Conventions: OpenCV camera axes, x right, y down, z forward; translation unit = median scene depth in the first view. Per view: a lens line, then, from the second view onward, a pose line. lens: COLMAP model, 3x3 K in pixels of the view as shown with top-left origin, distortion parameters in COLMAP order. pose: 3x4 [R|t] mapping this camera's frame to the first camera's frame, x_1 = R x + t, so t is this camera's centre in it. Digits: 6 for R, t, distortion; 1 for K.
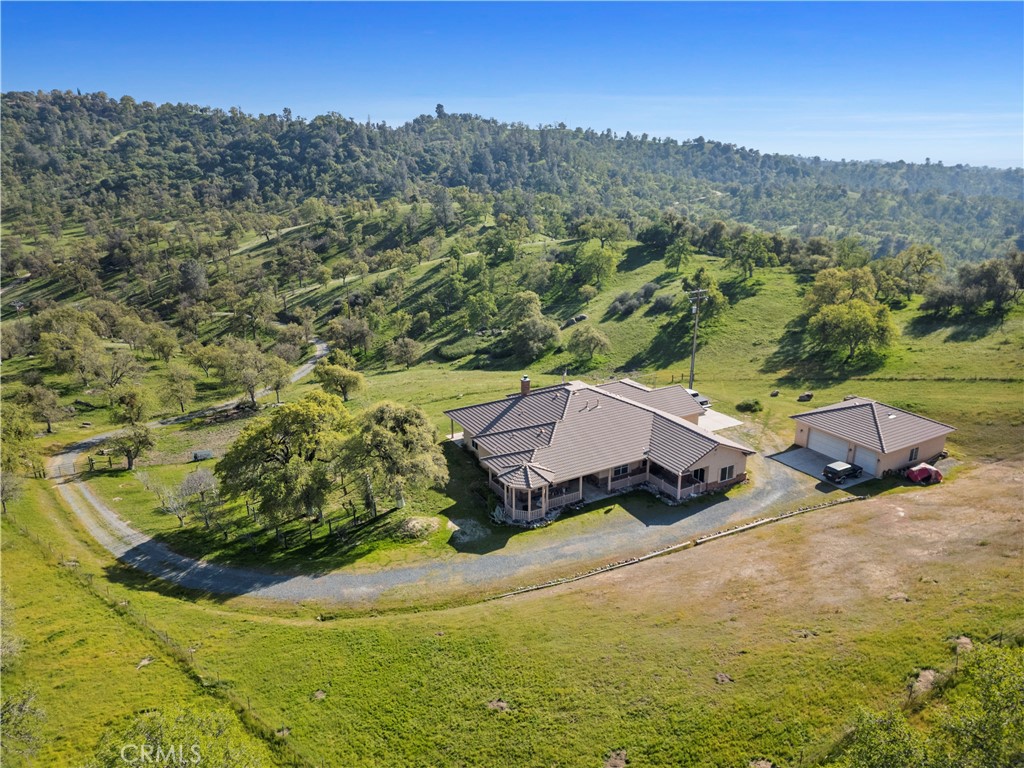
lens RADIAL K [[716.5, 0, 512.0], [0, 716.5, 384.0], [0, 0, 1]] dist [0.078303, -0.078225]
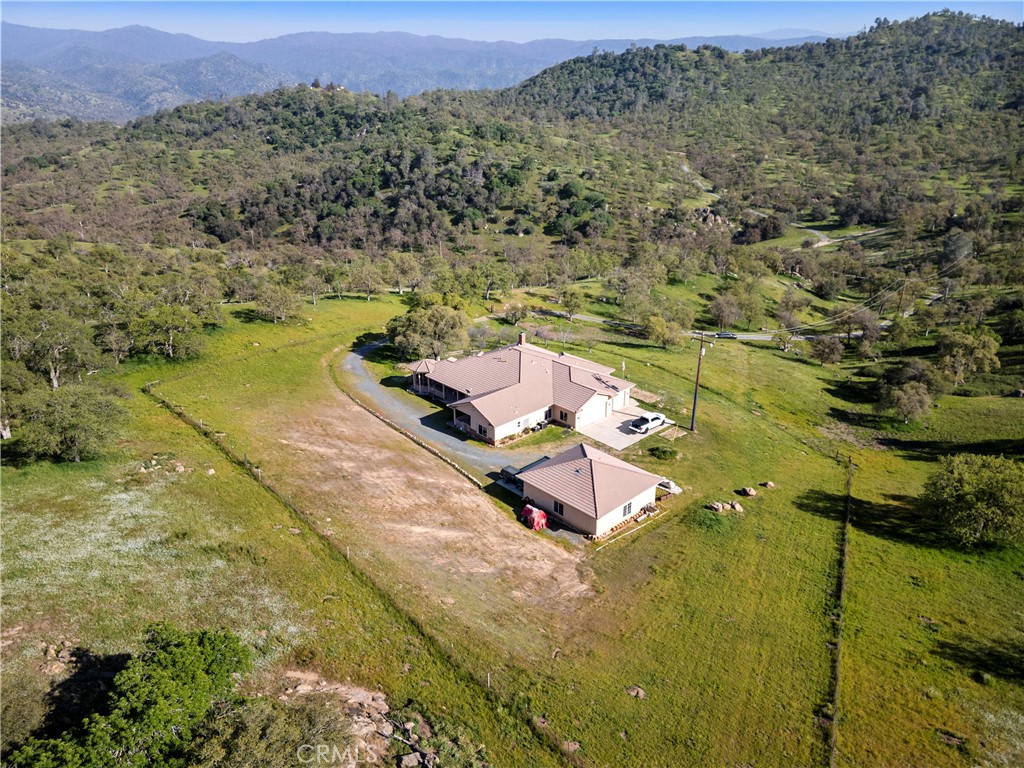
lens RADIAL K [[716.5, 0, 512.0], [0, 716.5, 384.0], [0, 0, 1]] dist [0.078303, -0.078225]
pose [[0.230238, 0.380773, -0.895546, 0.357310], [-0.306585, 0.901788, 0.304606, -0.092154], [0.923578, 0.204429, 0.324365, 0.143945]]
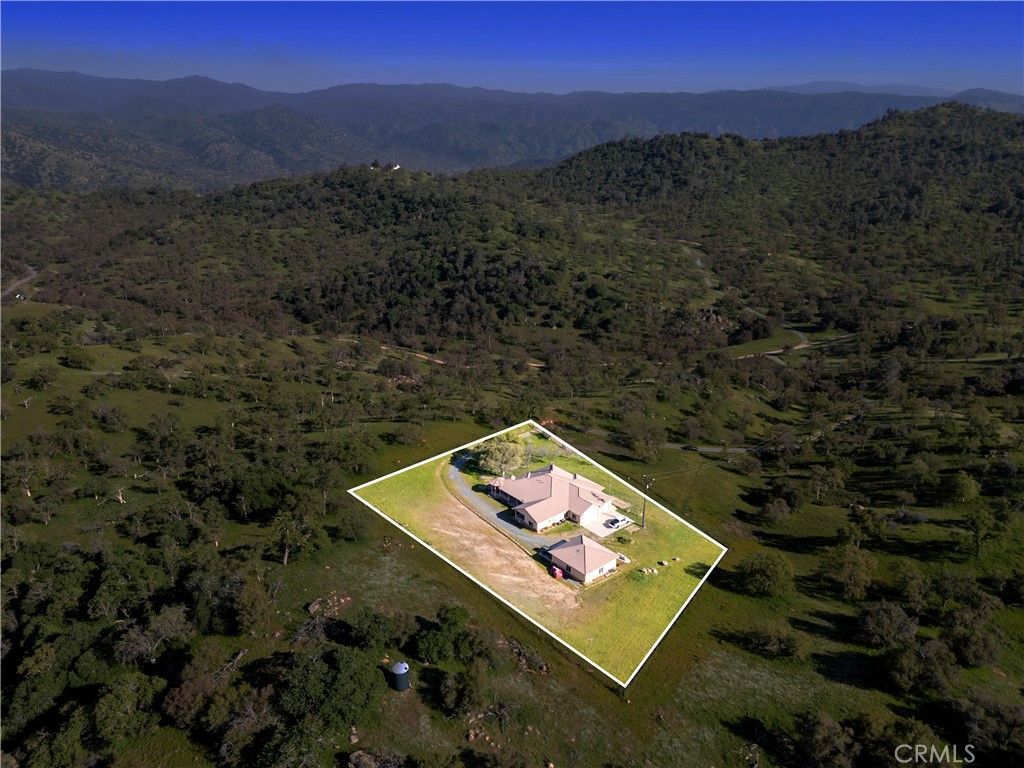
lens RADIAL K [[716.5, 0, 512.0], [0, 716.5, 384.0], [0, 0, 1]] dist [0.078303, -0.078225]
pose [[0.181397, 0.336875, -0.923910, 0.600822], [-0.318533, 0.908975, 0.268889, -0.241457], [0.930393, 0.245520, 0.272191, 0.027629]]
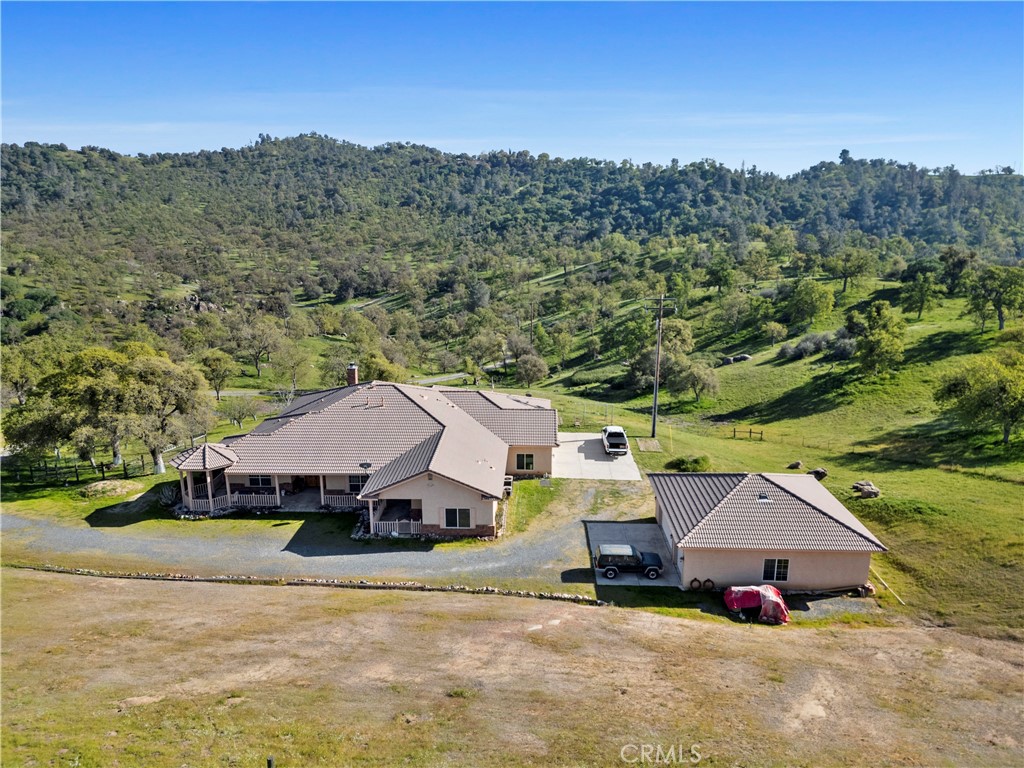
lens RADIAL K [[716.5, 0, 512.0], [0, 716.5, 384.0], [0, 0, 1]] dist [0.078303, -0.078225]
pose [[0.848089, 0.136673, -0.511924, 0.165754], [-0.173377, 0.984554, -0.024373, 0.000372], [0.500686, 0.109426, 0.858685, 0.098009]]
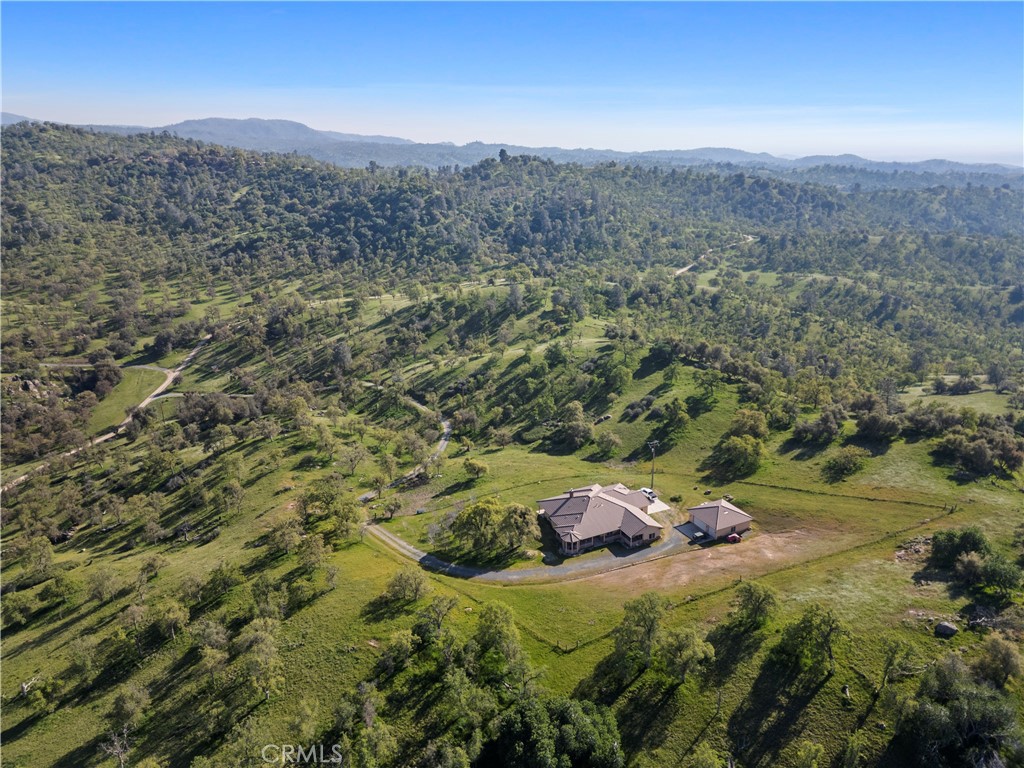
lens RADIAL K [[716.5, 0, 512.0], [0, 716.5, 384.0], [0, 0, 1]] dist [0.078303, -0.078225]
pose [[0.997460, 0.017452, -0.069054, -0.005184], [-0.016864, 0.999816, 0.009089, -0.100325], [0.069200, -0.007902, 0.997572, -0.365171]]
